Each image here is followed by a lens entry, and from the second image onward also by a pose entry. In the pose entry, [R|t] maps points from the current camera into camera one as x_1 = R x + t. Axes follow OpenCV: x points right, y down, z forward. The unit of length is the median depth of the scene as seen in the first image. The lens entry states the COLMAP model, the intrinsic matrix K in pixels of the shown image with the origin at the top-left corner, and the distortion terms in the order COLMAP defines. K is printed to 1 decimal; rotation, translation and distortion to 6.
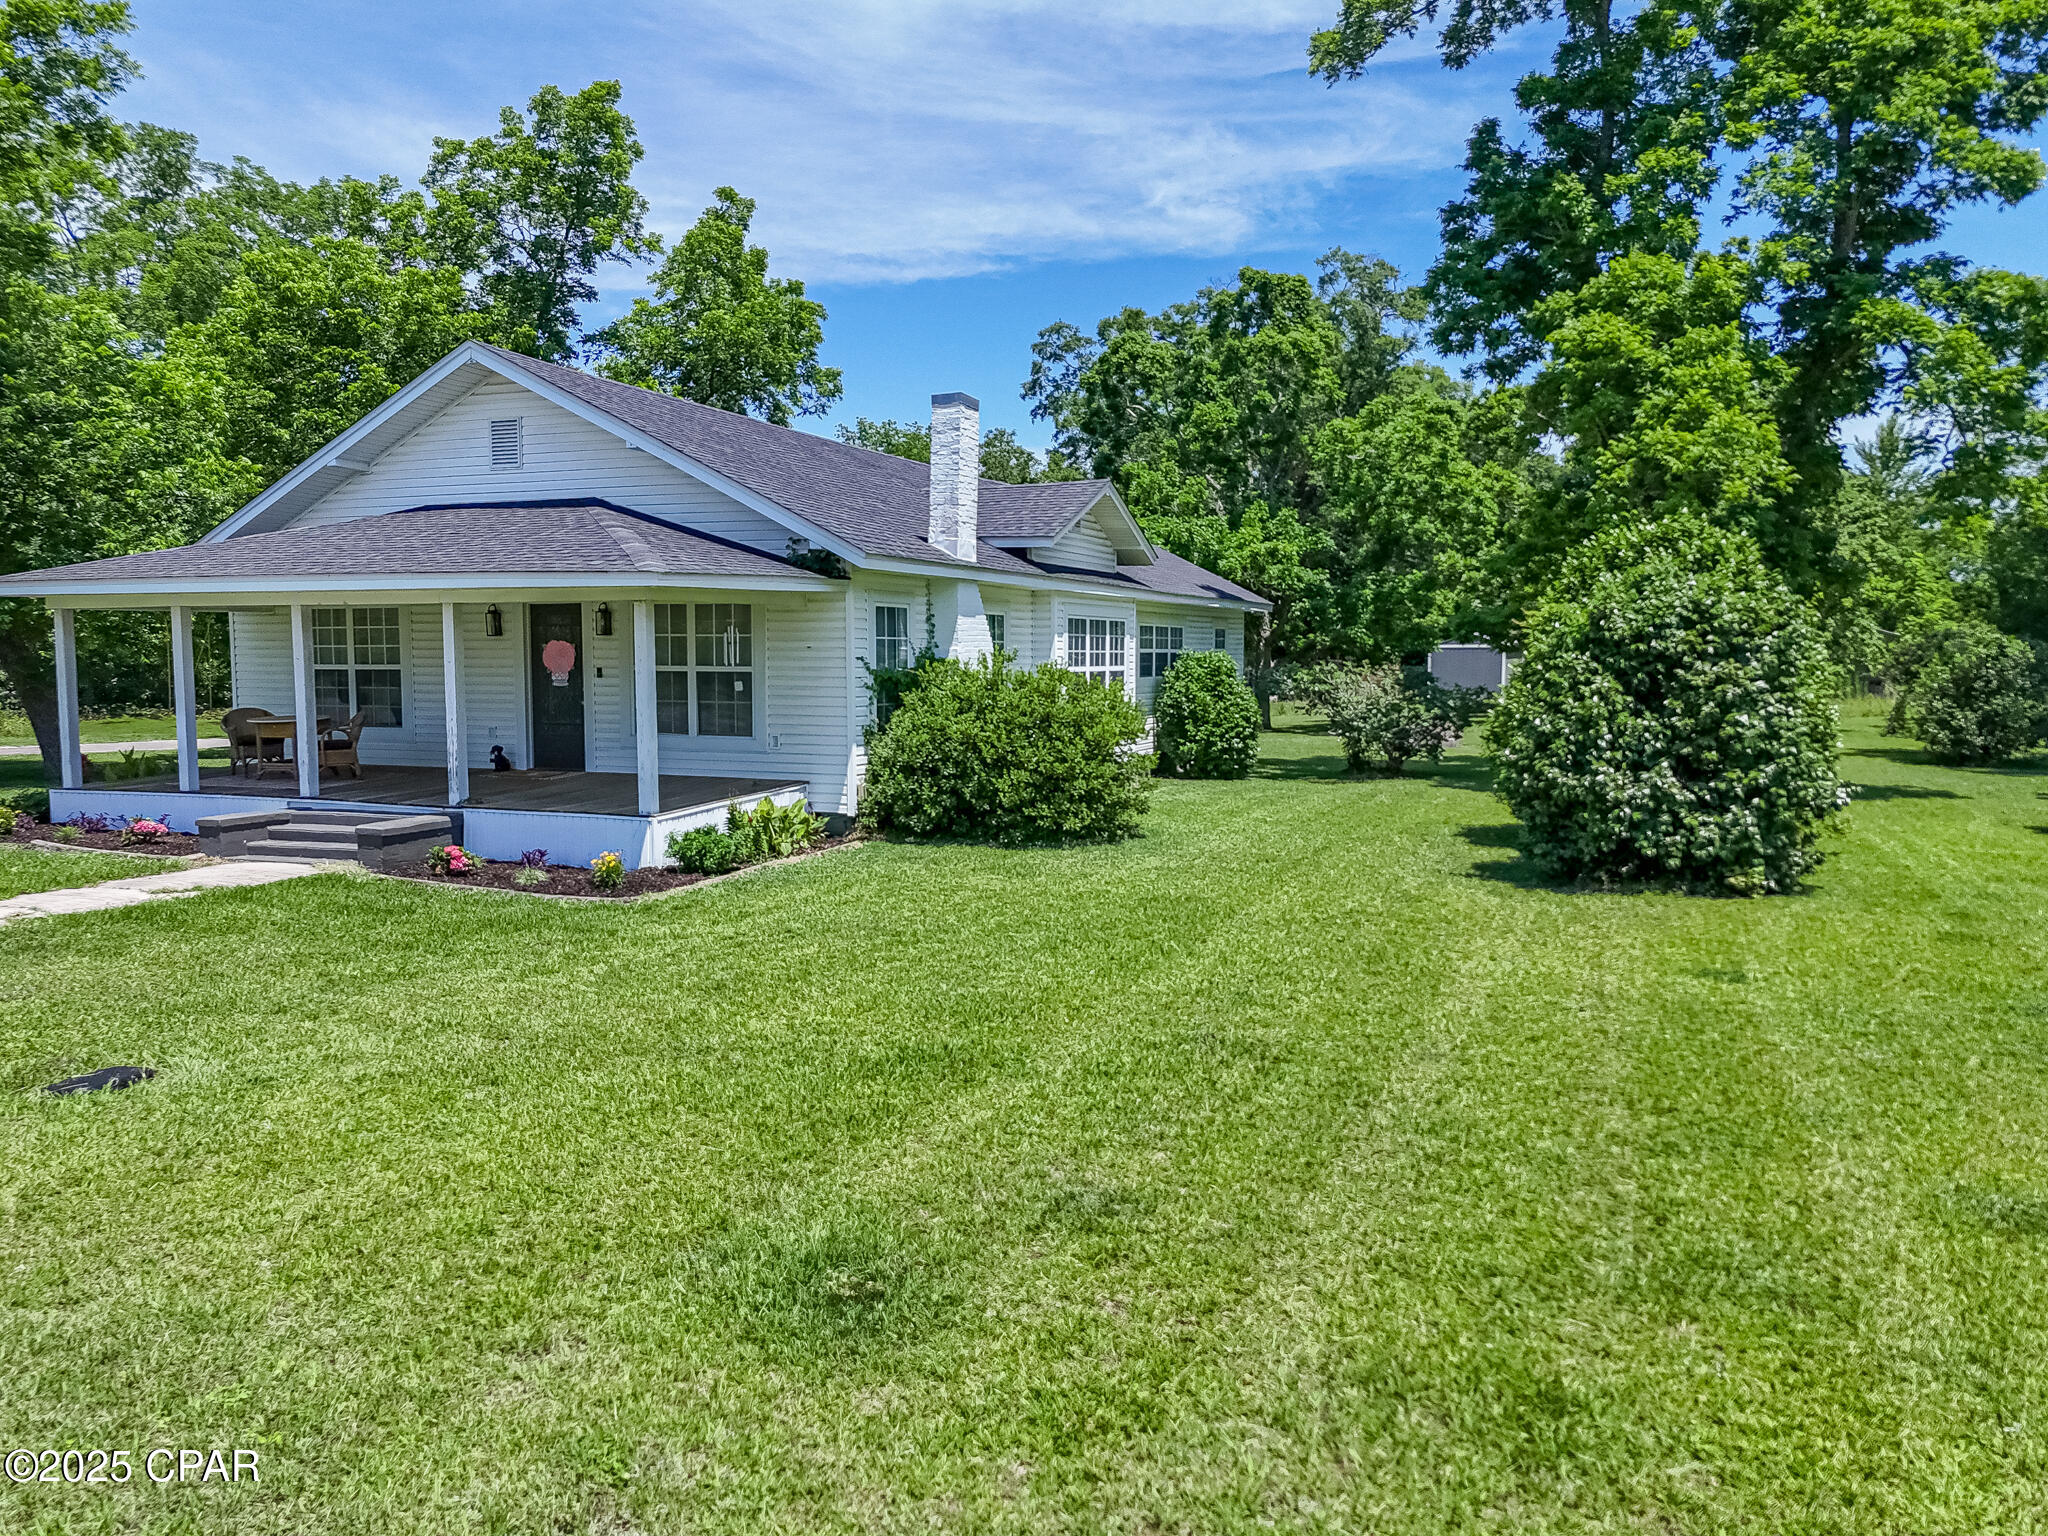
lens RADIAL K [[1404.4, 0, 1024.0], [0, 1404.4, 768.0], [0, 0, 1]] dist [0.083791, -0.094732]
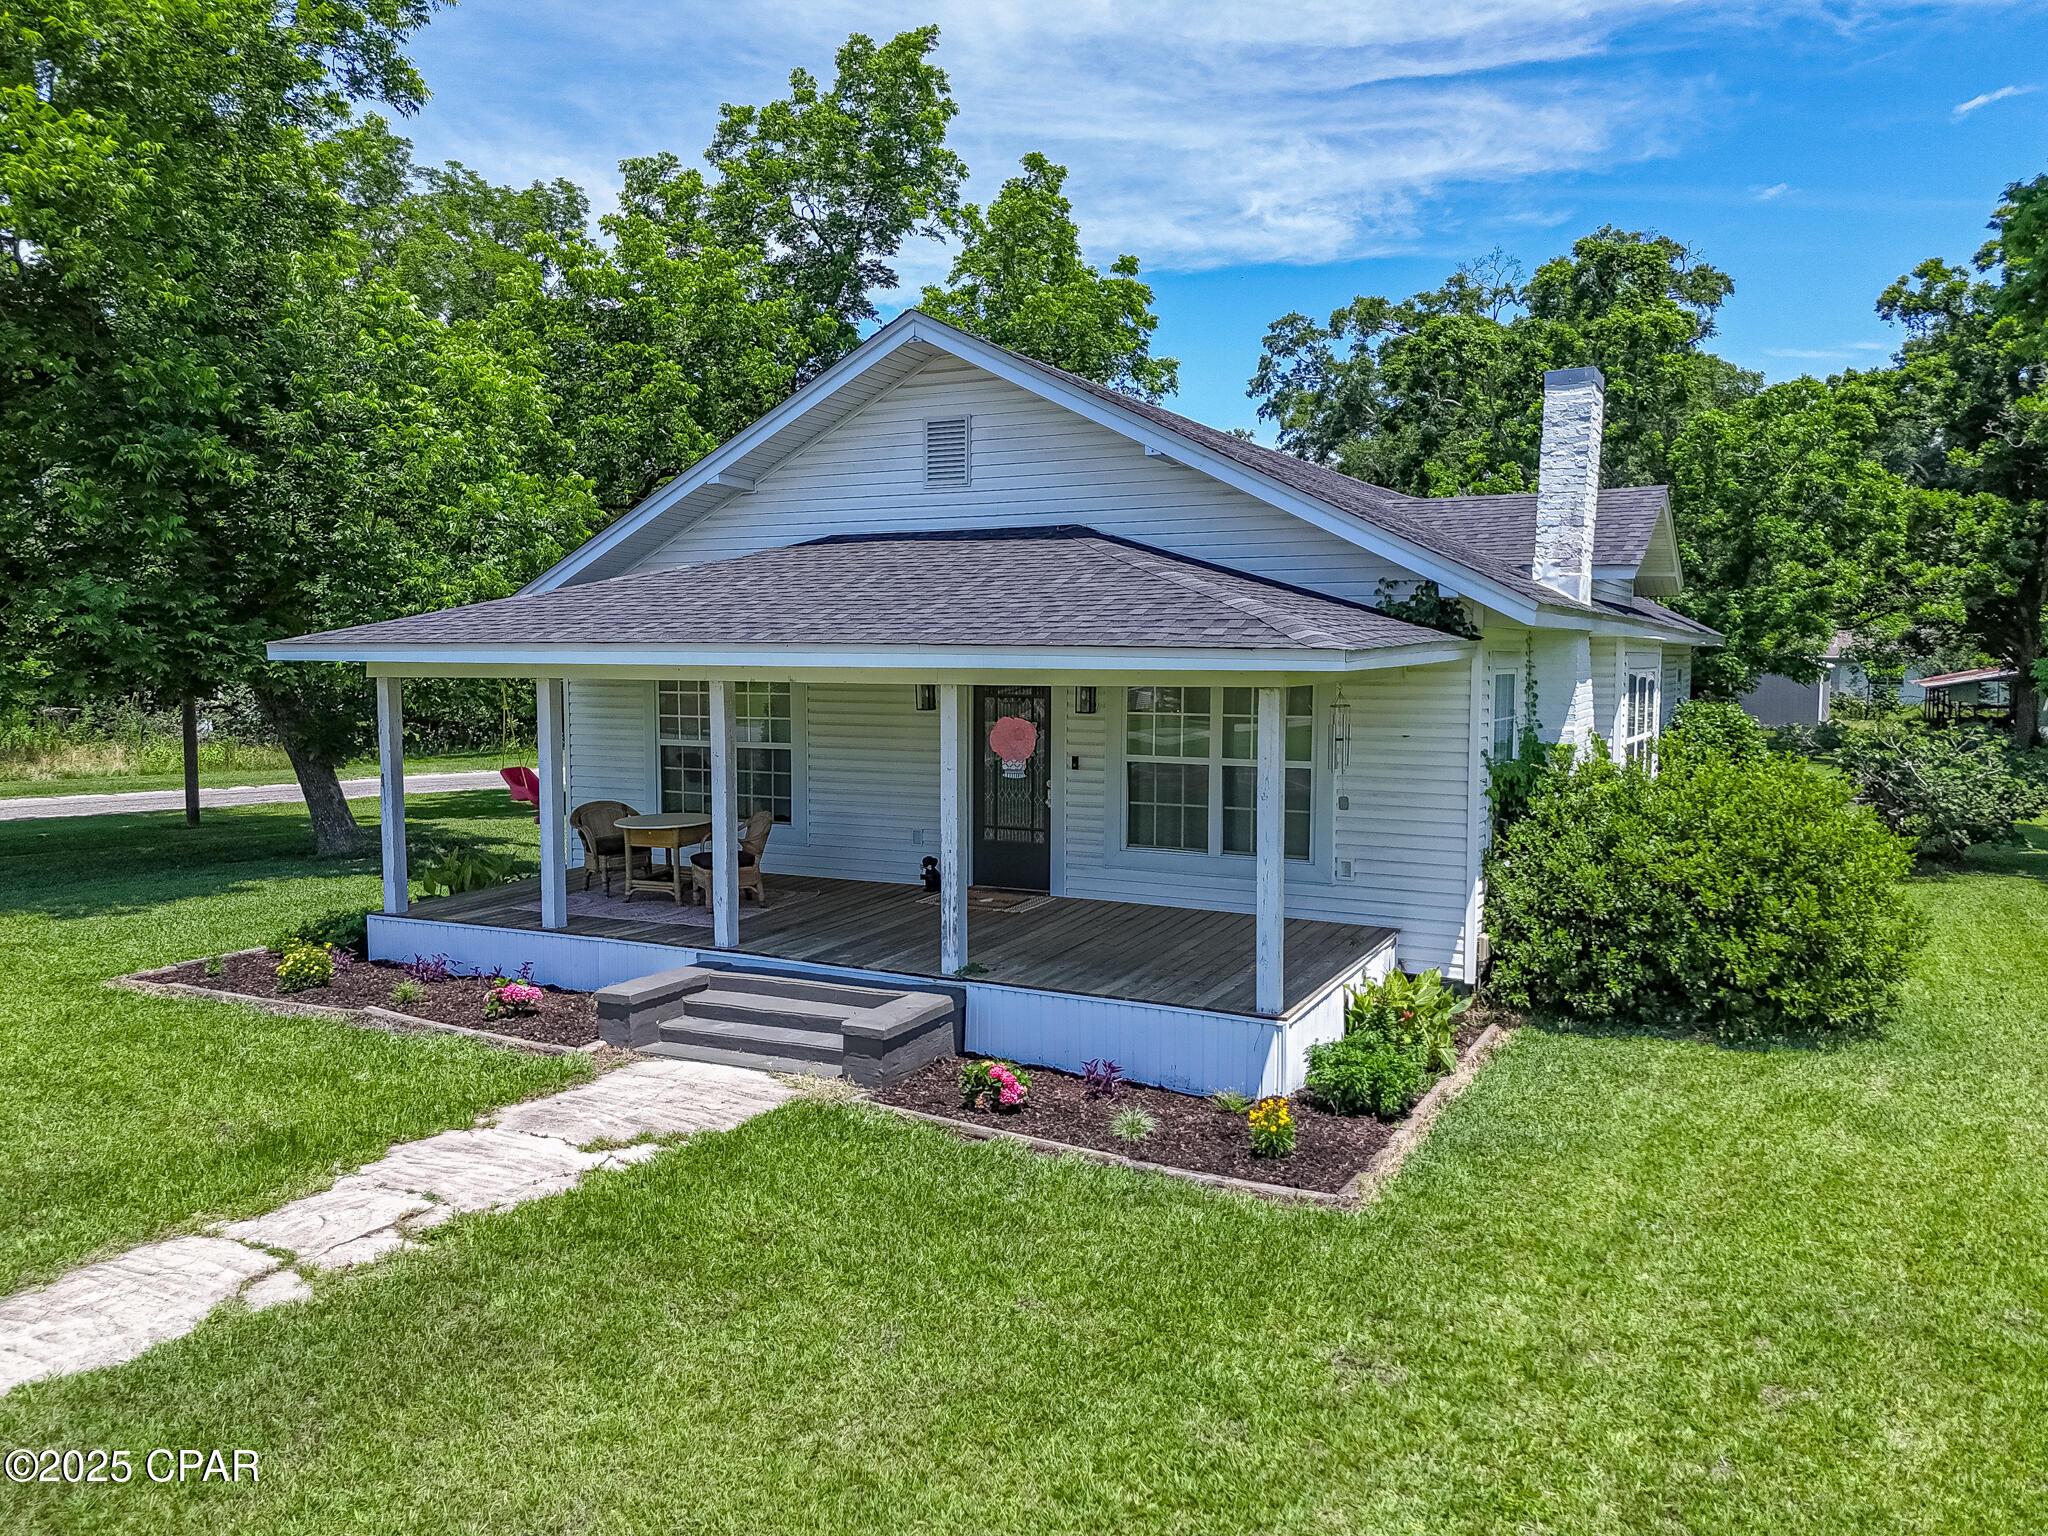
lens RADIAL K [[1421.2, 0, 1024.0], [0, 1421.2, 768.0], [0, 0, 1]] dist [0.021731, -0.000969]
pose [[0.995449, 0.011753, -0.094565, -0.144682], [-0.012146, 0.999920, -0.003578, -0.034563], [0.094515, 0.004710, 0.995512, 0.152598]]
